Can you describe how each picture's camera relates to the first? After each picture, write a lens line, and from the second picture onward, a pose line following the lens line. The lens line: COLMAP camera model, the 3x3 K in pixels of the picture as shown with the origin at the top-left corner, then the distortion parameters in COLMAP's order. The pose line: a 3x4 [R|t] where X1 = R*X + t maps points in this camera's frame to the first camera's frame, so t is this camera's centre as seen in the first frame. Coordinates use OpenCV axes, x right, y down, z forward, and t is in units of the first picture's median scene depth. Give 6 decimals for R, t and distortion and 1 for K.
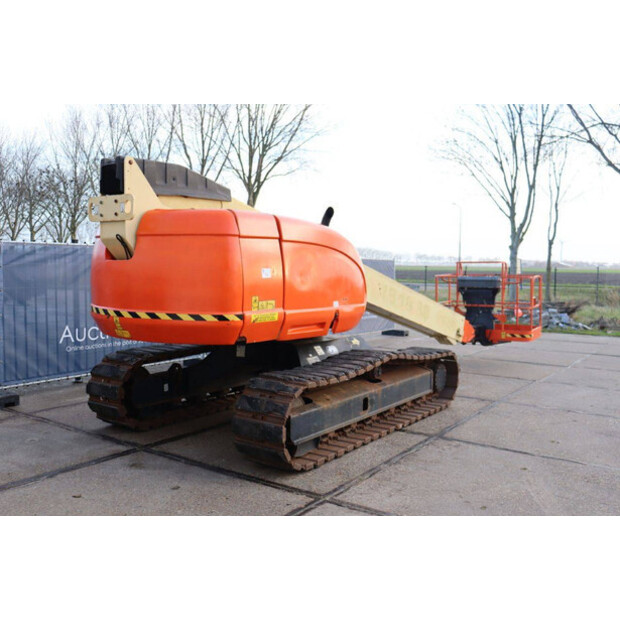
lens RADIAL K [[605.4, 0, 326.5], [0, 605.4, 311.5], [0, 0, 1]] dist [-0.003488, -0.002576]
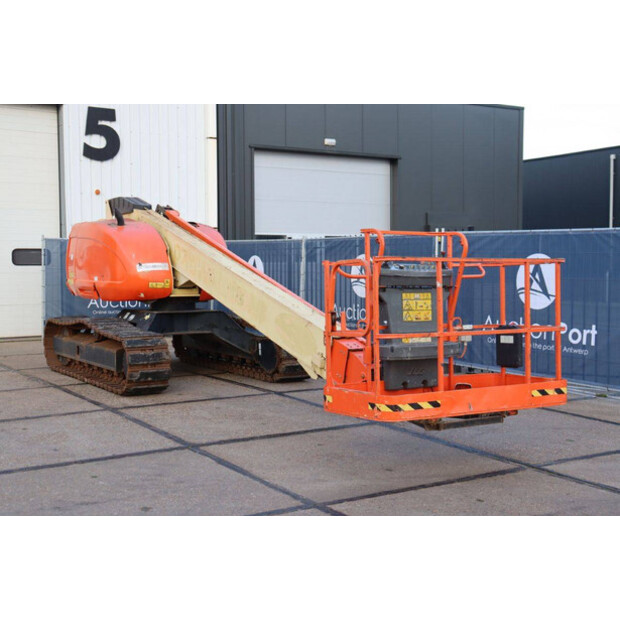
lens RADIAL K [[871.1, 0, 310.0], [0, 871.1, 310.0], [0, 0, 1]] dist [0.053306, 0.071606]
pose [[-0.406320, 0.039389, -0.912882, 0.899103], [-0.068041, 0.994992, 0.073216, -0.065903], [0.911194, 0.091863, -0.401605, 1.221653]]
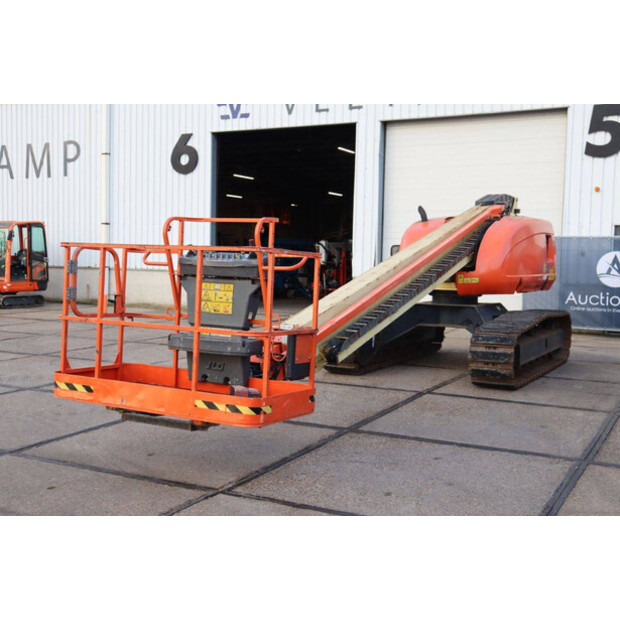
lens RADIAL K [[775.0, 0, 310.0], [0, 775.0, 310.0], [0, 0, 1]] dist [0.011229, 0.060175]
pose [[-0.994675, -0.023227, -0.100409, 0.251197], [-0.037198, 0.989510, 0.139595, -0.097066], [0.096113, 0.142587, -0.985105, 1.585488]]
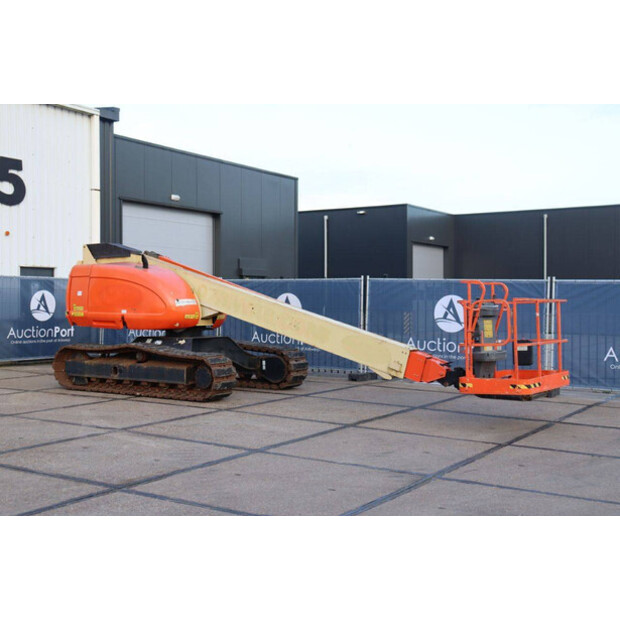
lens RADIAL K [[815.7, 0, 310.0], [0, 815.7, 310.0], [0, 0, 1]] dist [0.042965, 0.042434]
pose [[0.027232, 0.002372, -0.999626, 1.258662], [-0.078353, 0.996926, 0.000231, -0.031248], [0.996554, 0.078317, 0.027334, 0.782747]]
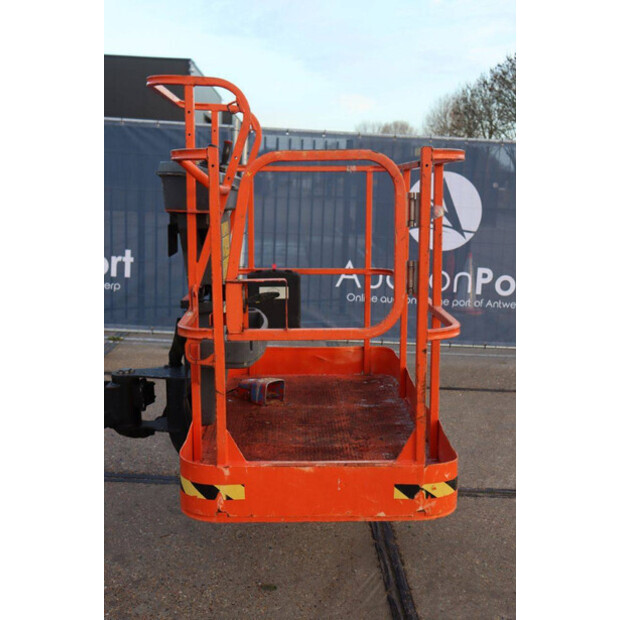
lens RADIAL K [[775.0, 0, 310.0], [0, 775.0, 310.0], [0, 0, 1]] dist [0.011229, 0.060175]
pose [[0.579214, 0.146409, -0.801920, 0.522415], [-0.092935, 0.989185, 0.113474, -0.039211], [0.809861, 0.008801, 0.586556, 0.881843]]
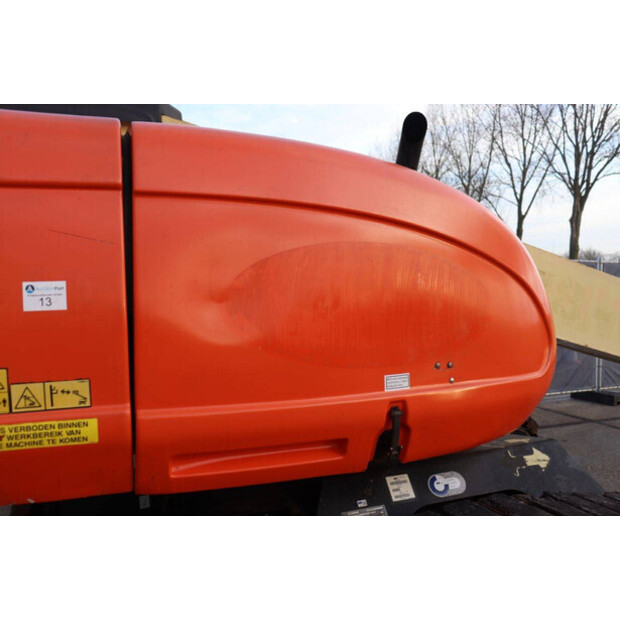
lens RADIAL K [[586.0, 0, 310.0], [0, 586.0, 310.0], [0, 0, 1]] dist [-0.064885, 0.006754]
pose [[0.836963, 0.011897, -0.547131, 0.082375], [-0.023937, 0.999603, -0.014881, -0.024776], [0.546736, 0.025551, 0.836915, 0.372993]]
